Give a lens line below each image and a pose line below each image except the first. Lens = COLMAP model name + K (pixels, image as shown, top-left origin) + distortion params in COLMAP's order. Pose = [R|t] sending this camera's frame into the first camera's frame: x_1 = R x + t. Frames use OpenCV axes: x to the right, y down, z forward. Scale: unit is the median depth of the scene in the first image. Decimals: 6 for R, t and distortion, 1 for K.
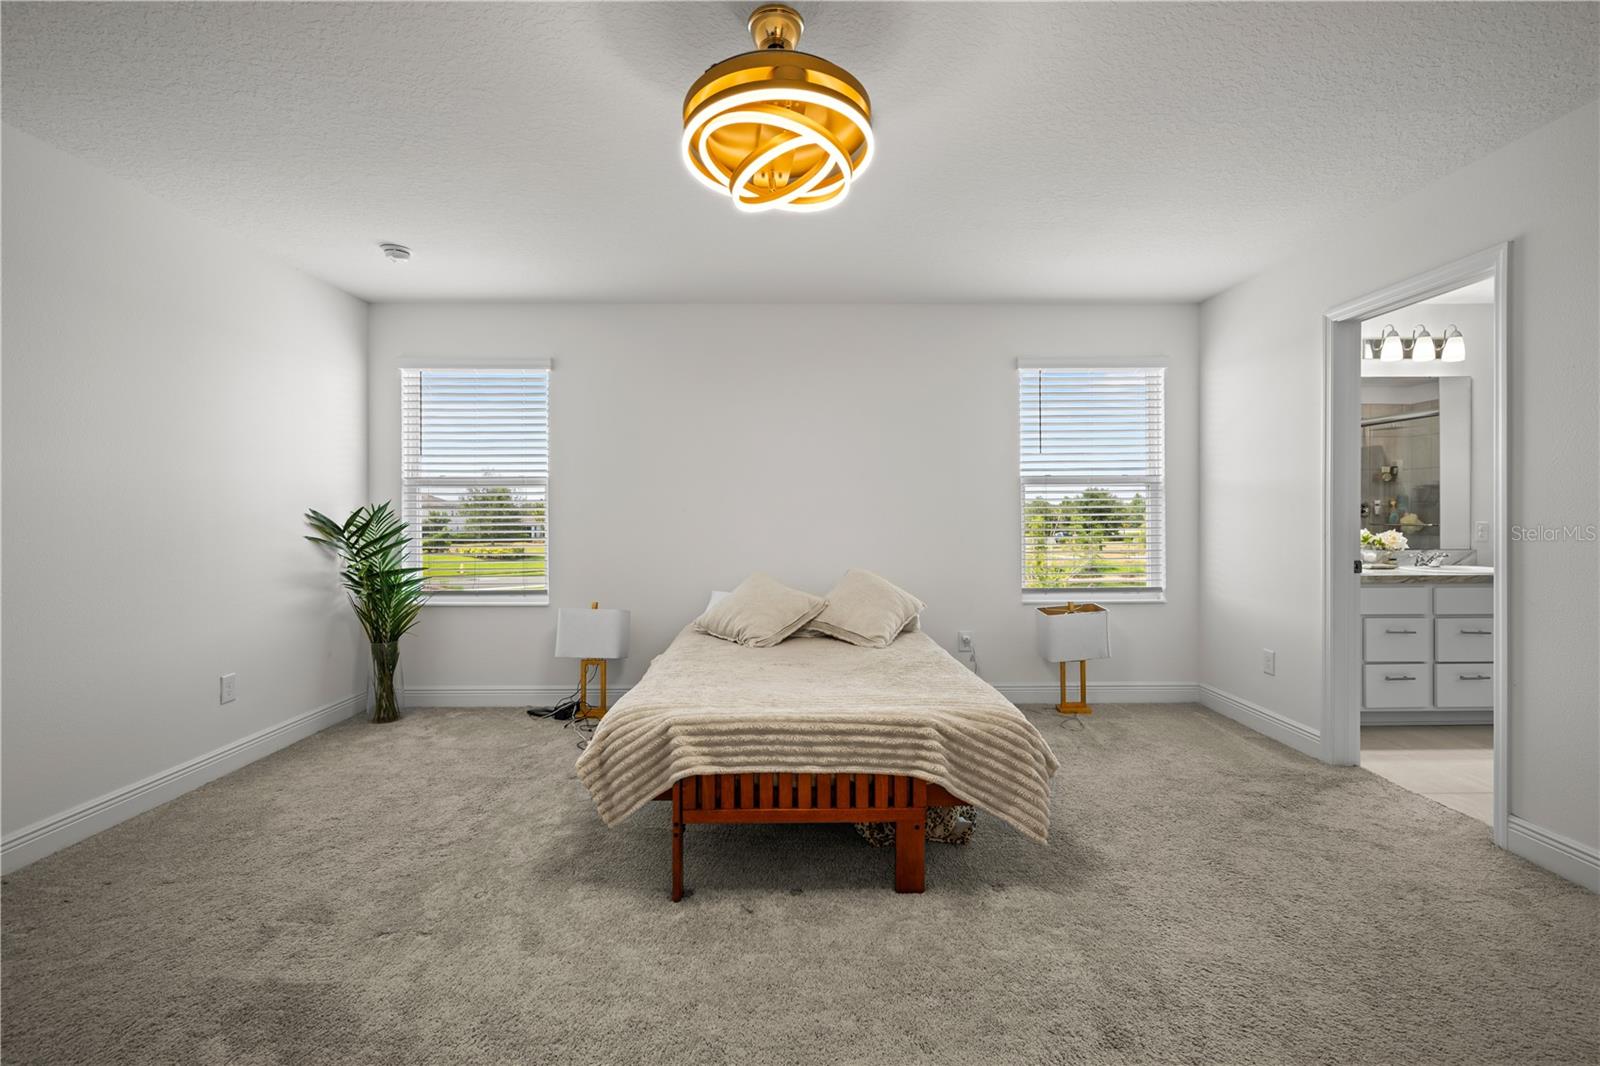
lens RADIAL K [[692.3, 0, 807.0], [0, 692.3, 512.8], [0, 0, 1]] dist [0.006047, -0.001028]
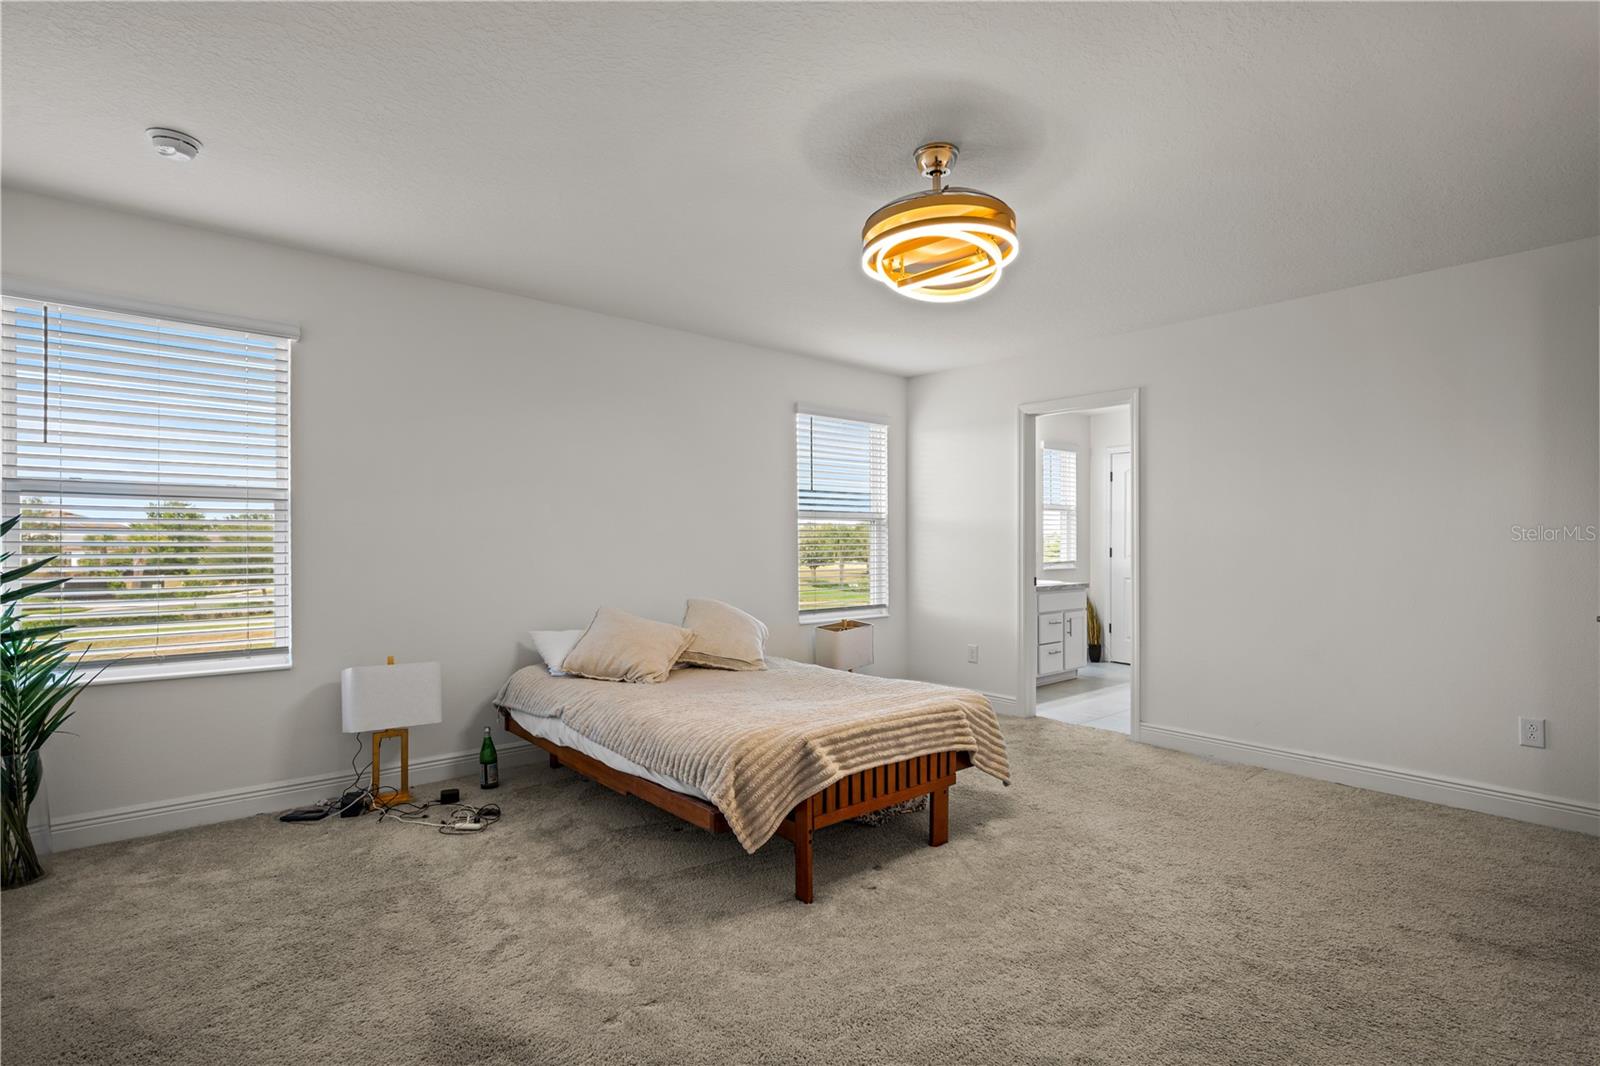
lens RADIAL K [[768.7, 0, 818.0], [0, 768.7, 532.0], [0, 0, 1]] dist [0.001687, 0.000878]
pose [[0.761904, 0.014843, 0.647519, -0.628992], [-0.007450, 0.999872, -0.014154, 0.000207], [-0.647647, 0.005960, 0.761917, 0.051481]]
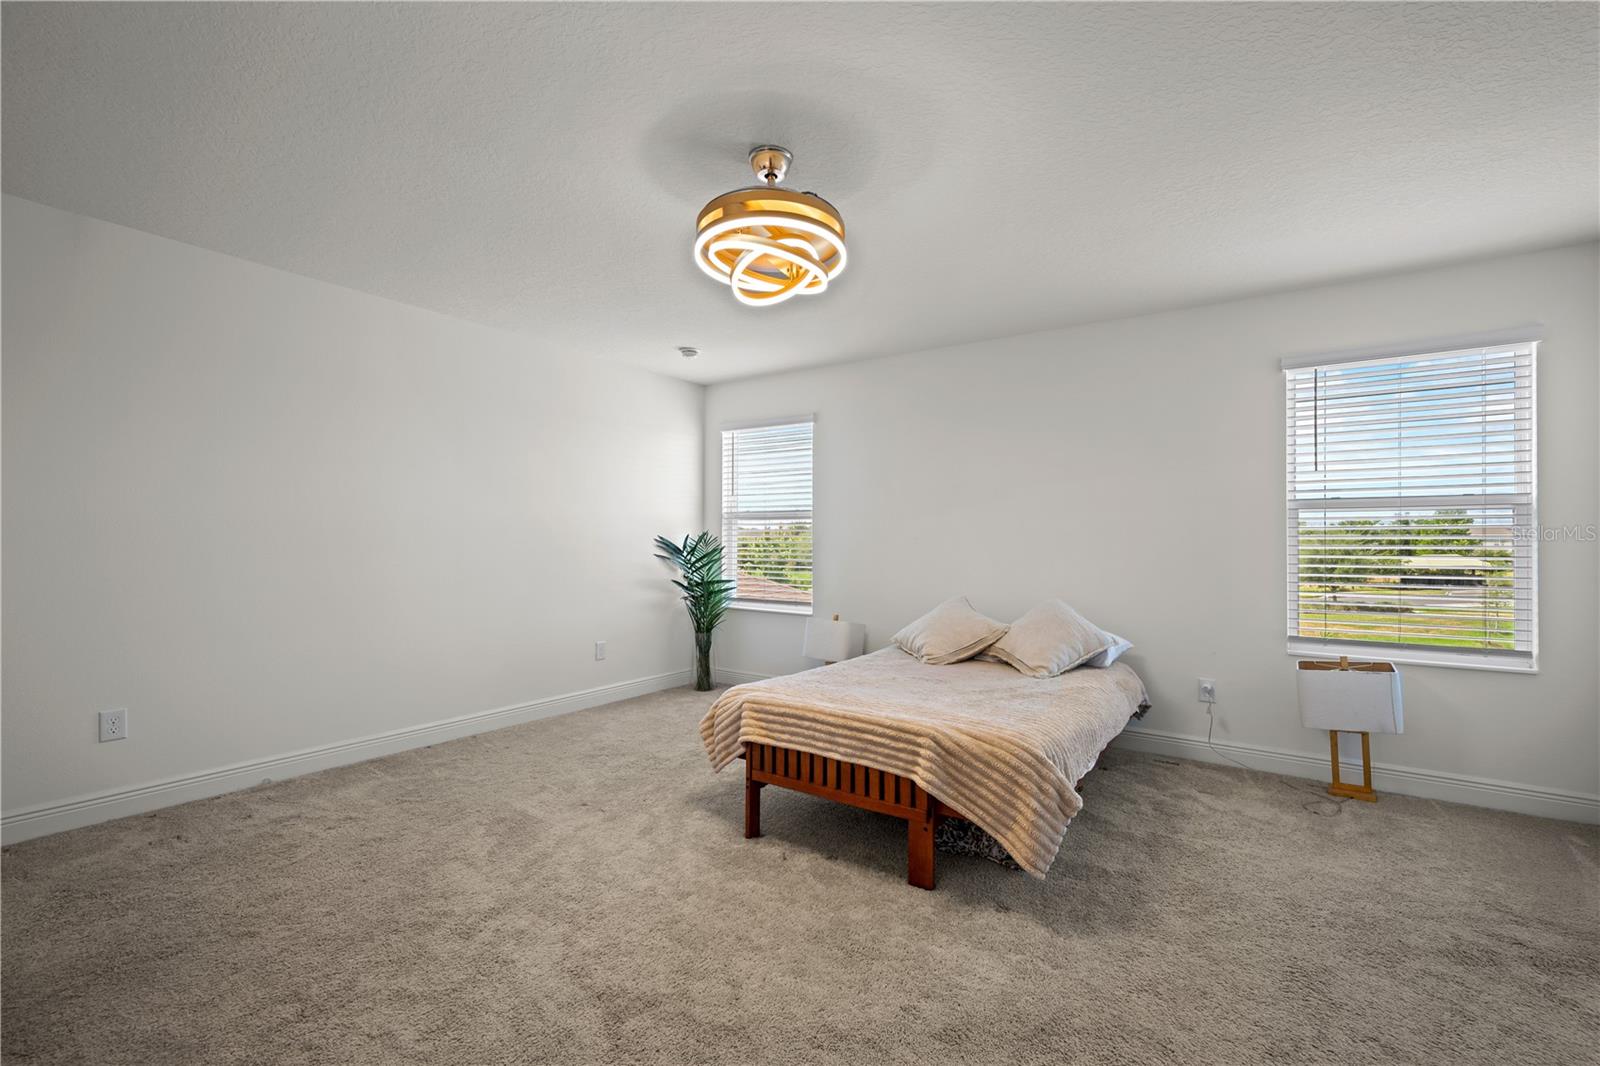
lens RADIAL K [[692.3, 0, 819.4], [0, 692.3, 538.8], [0, 0, 1]] dist [0.006047, -0.001028]
pose [[0.822862, 0.007320, -0.568194, 0.431168], [-0.008827, 0.999961, 0.000099, -0.001984], [0.568173, 0.004934, 0.822894, 0.002380]]
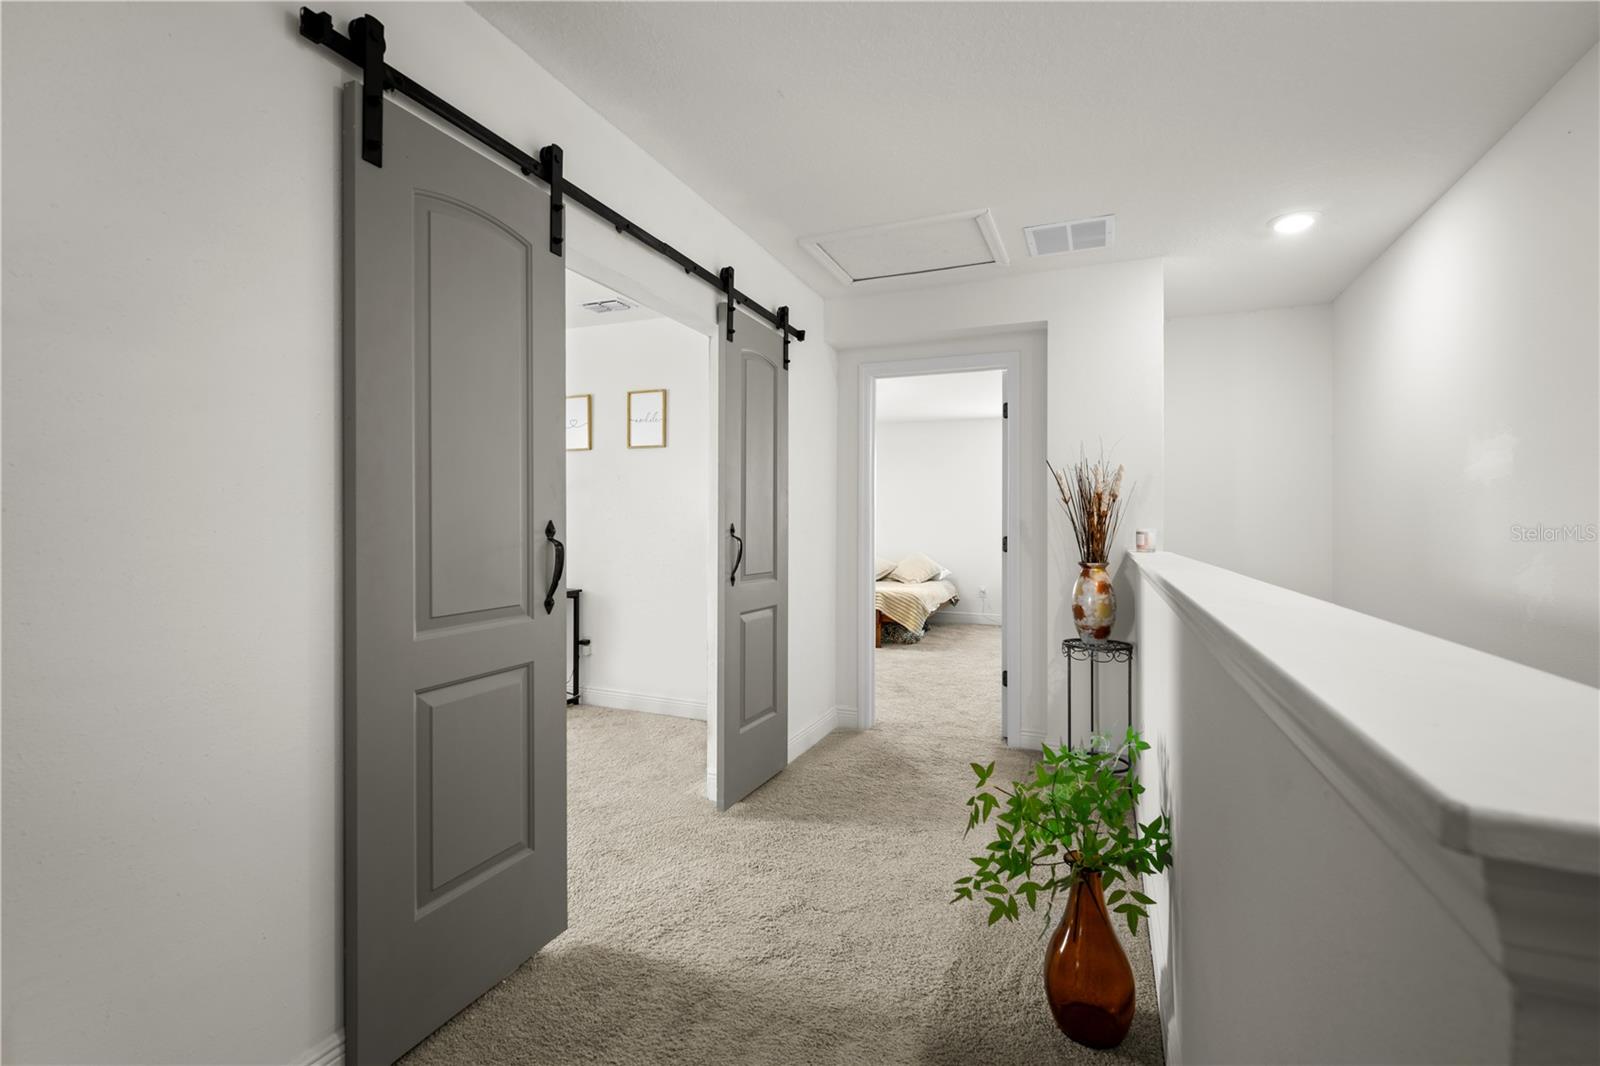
lens RADIAL K [[759.2, 0, 801.1], [0, 759.2, 529.0], [0, 0, 1]] dist [-0.002182, 0.000303]
pose [[0.919123, 0.011490, -0.393803, 0.794260], [-0.008642, 0.999922, 0.009003, -0.006430], [0.393876, -0.004872, 0.919151, -1.529211]]
